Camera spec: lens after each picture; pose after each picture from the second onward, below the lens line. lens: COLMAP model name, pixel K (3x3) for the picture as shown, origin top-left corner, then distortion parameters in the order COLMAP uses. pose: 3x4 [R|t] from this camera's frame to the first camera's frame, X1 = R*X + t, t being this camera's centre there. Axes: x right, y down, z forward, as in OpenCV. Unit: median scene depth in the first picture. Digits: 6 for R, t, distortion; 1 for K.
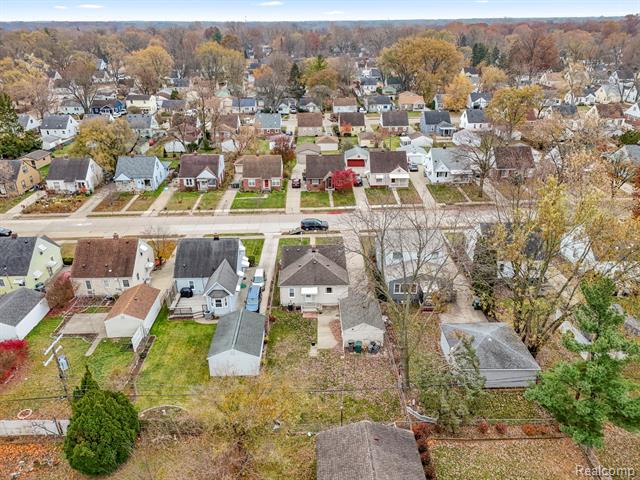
lens RADIAL K [[468.8, 0, 320.0], [0, 468.8, 240.0], [0, 0, 1]] dist [0.078620, -0.075931]
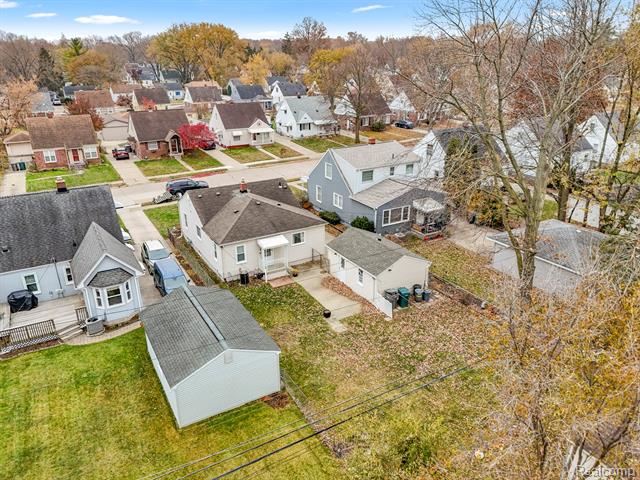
lens RADIAL K [[468.8, 0, 320.0], [0, 468.8, 240.0], [0, 0, 1]] dist [0.078620, -0.075931]
pose [[0.873256, -0.178755, 0.453288, -0.151886], [0.203234, 0.979115, -0.005413, 0.077035], [-0.442853, 0.096850, 0.891348, 0.282214]]
